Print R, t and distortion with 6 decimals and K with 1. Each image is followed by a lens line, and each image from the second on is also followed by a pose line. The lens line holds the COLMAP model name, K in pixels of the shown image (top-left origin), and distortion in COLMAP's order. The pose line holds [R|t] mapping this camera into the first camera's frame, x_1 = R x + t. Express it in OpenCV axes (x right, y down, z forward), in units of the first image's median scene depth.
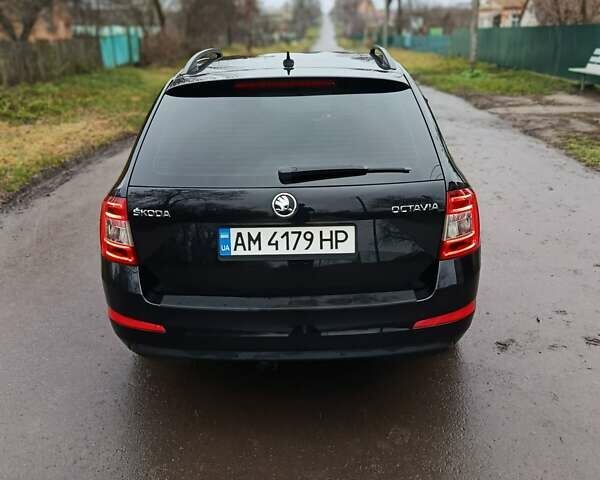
lens RADIAL K [[640.1, 0, 300.0], [0, 640.1, 240.0], [0, 0, 1]] dist [0.144349, -0.316089]
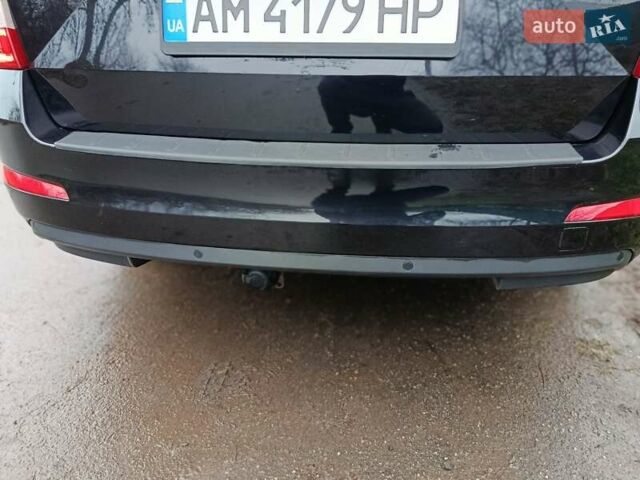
lens RADIAL K [[512.9, 0, 320.0], [0, 512.9, 240.0], [0, 0, 1]] dist [0.099476, -0.160290]
pose [[0.993084, 0.066961, -0.096444, 0.036138], [-0.057172, 0.993252, 0.100908, 0.124113], [0.102550, -0.094696, 0.990210, 0.620615]]
